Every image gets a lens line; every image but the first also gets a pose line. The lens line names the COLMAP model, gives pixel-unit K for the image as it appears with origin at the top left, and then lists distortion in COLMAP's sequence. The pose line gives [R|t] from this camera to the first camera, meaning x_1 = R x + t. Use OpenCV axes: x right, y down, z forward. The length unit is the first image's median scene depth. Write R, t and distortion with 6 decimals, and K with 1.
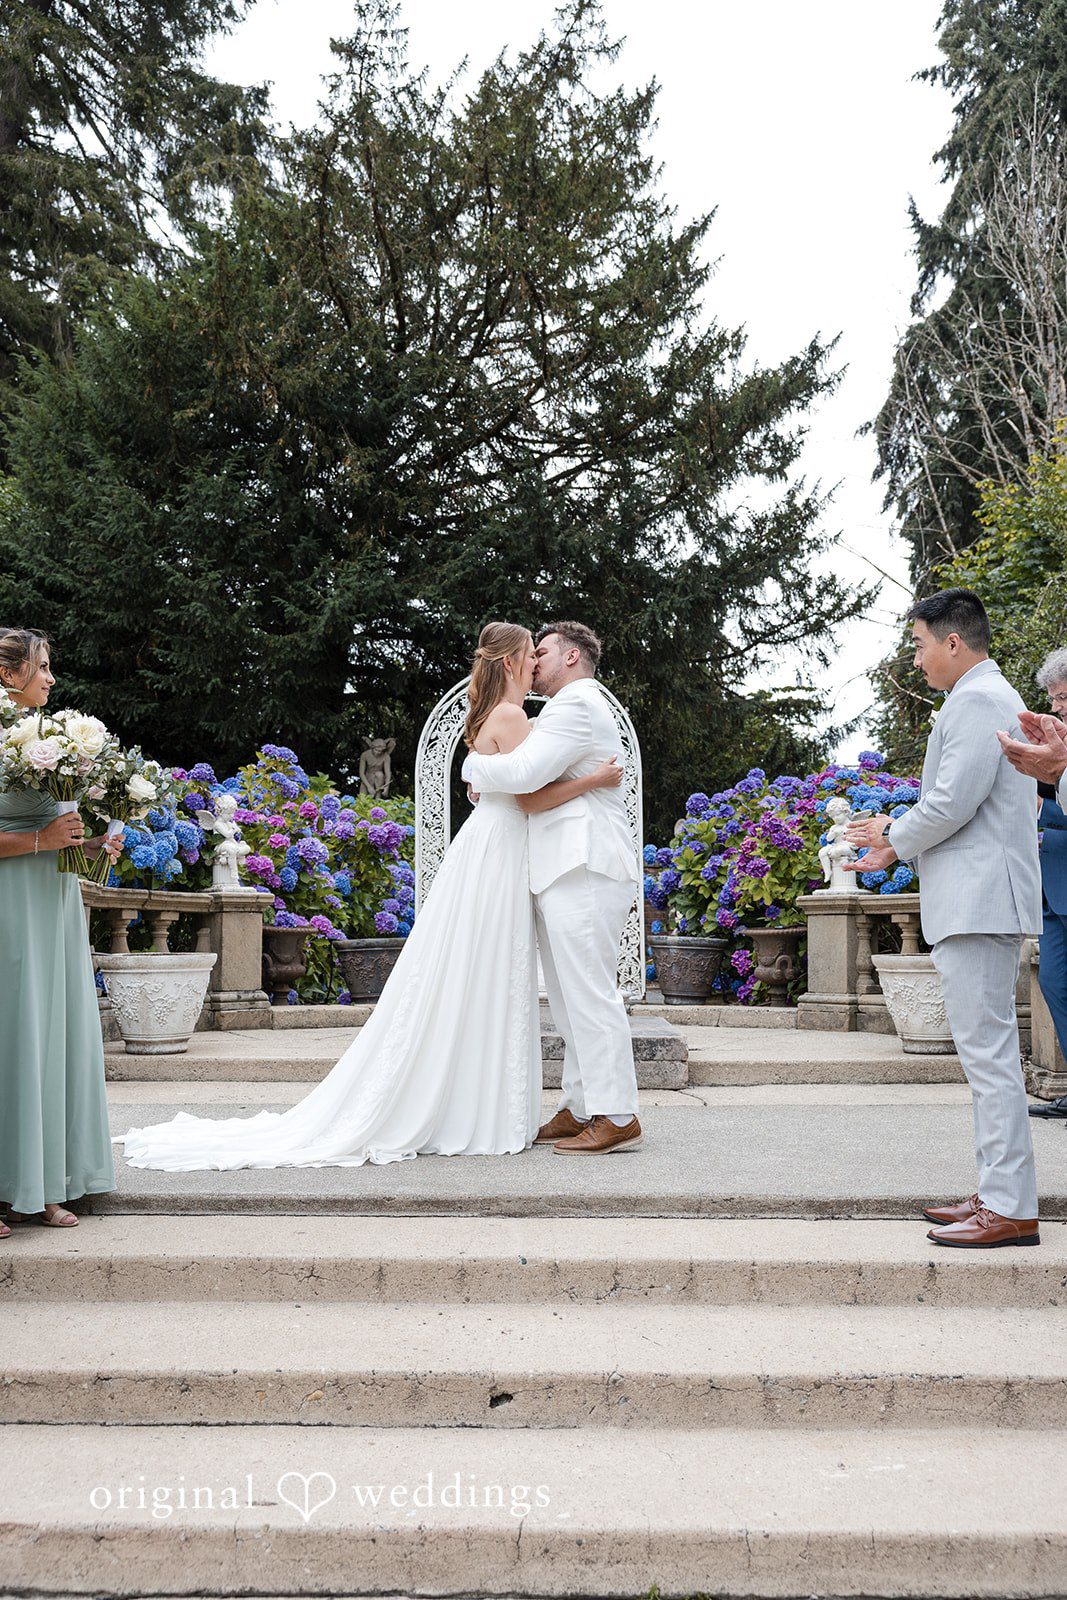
lens RADIAL K [[1551.4, 0, 533.5], [0, 1551.4, 800.0], [0, 0, 1]] dist [0.004503, 0.000742]
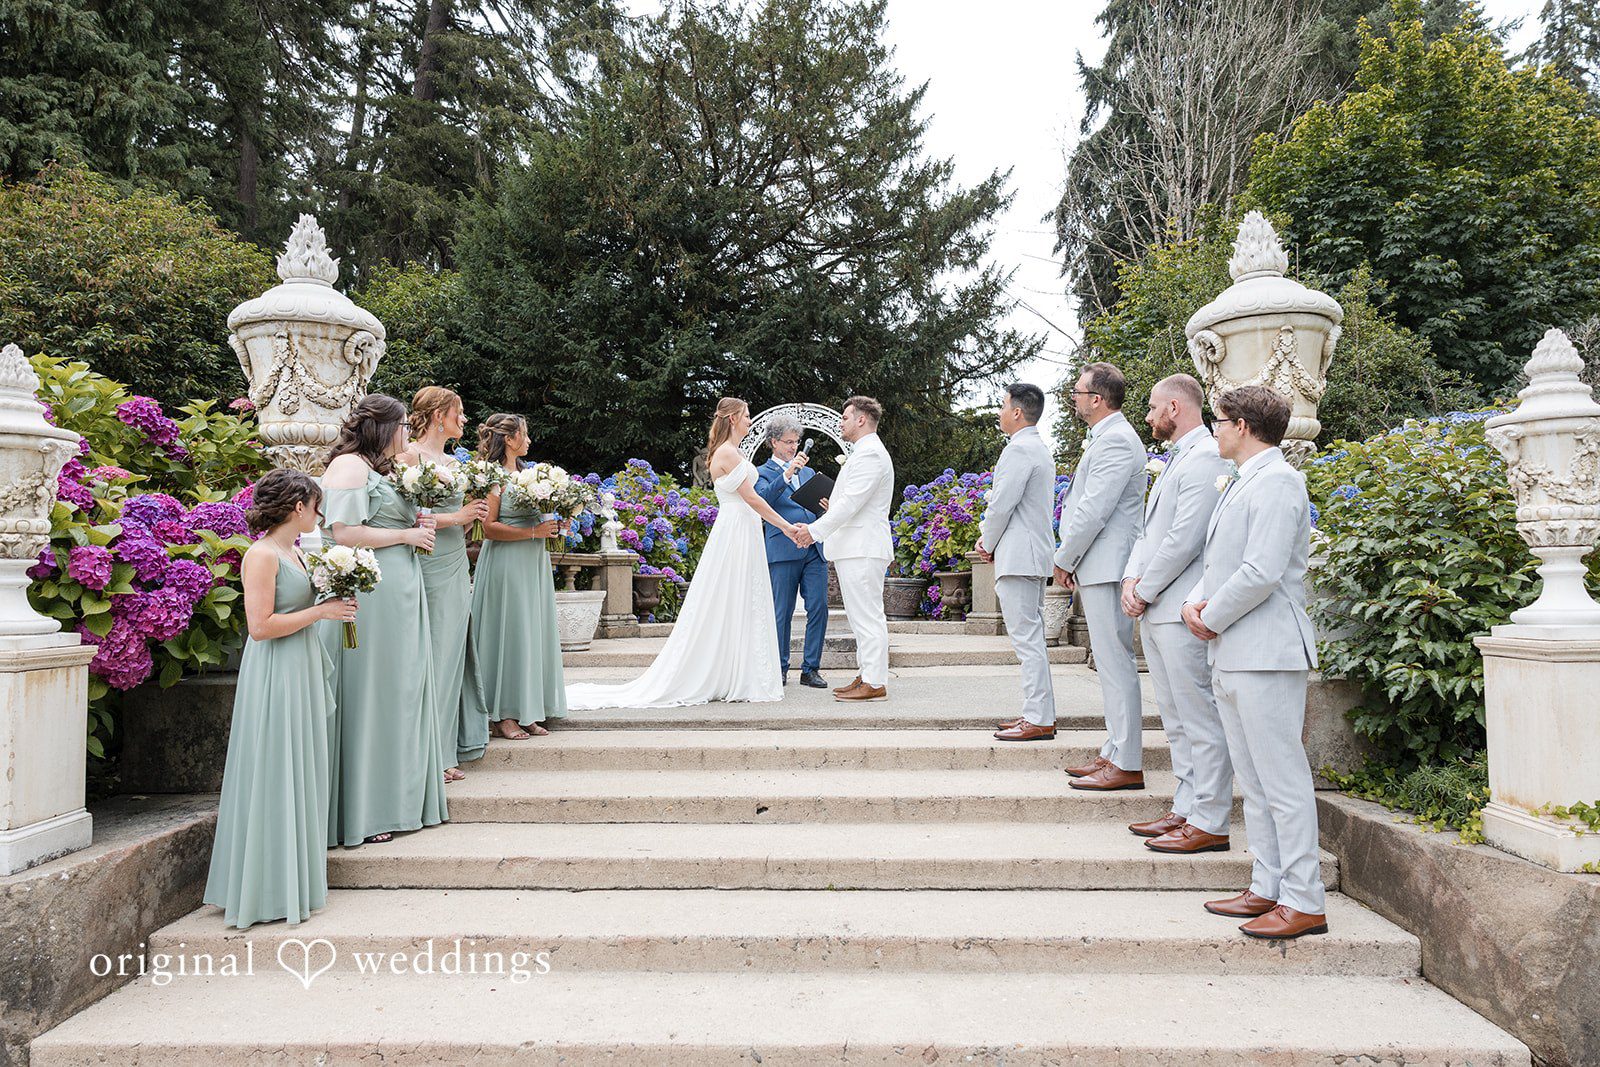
lens RADIAL K [[1088.0, 0, 777.4], [0, 1088.0, 530.8], [0, 0, 1]] dist [0.001241, 0.000844]
pose [[0.999278, -0.011908, -0.036076, 0.006963], [0.013441, 0.999003, 0.042571, -0.003967], [0.035533, -0.043025, 0.998442, -0.049342]]
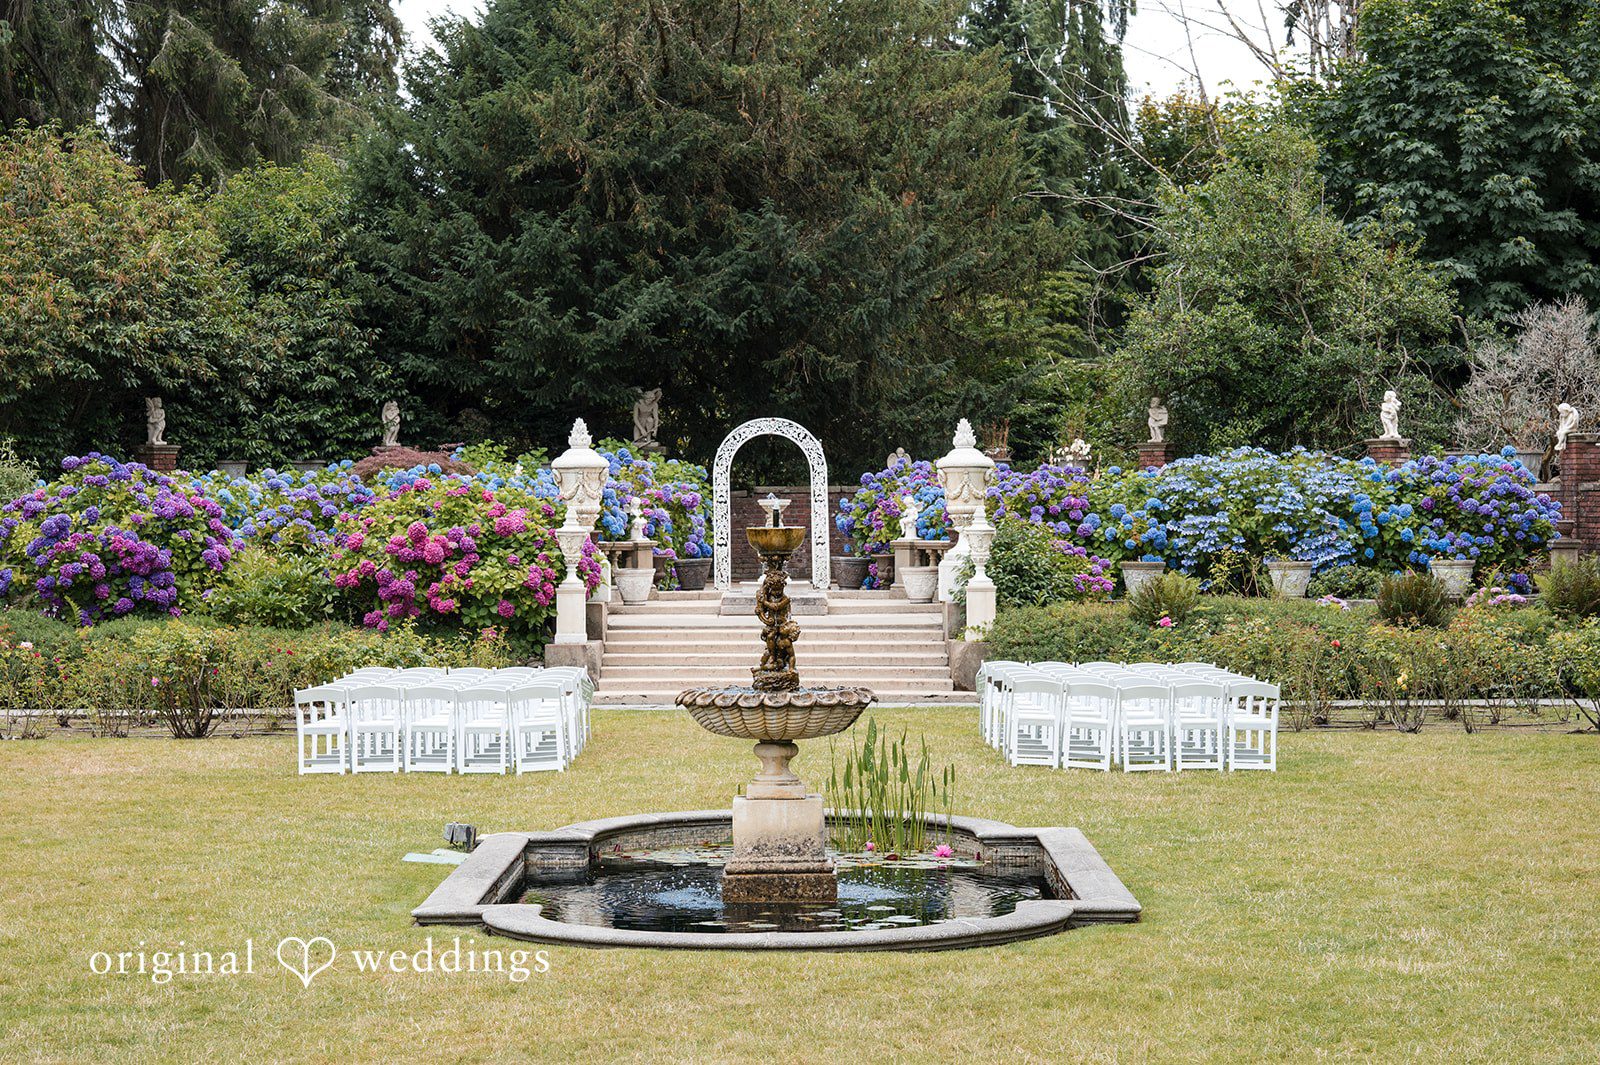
lens RADIAL K [[2534.7, 0, 800.0], [0, 2534.7, 532.5], [0, 0, 1]] dist [-0.004207, -0.045629]
pose [[0.999951, -0.005941, 0.007873, 0.004778], [0.005199, 0.995829, 0.091096, -0.122706], [-0.008381, -0.091051, 0.995811, -1.143055]]
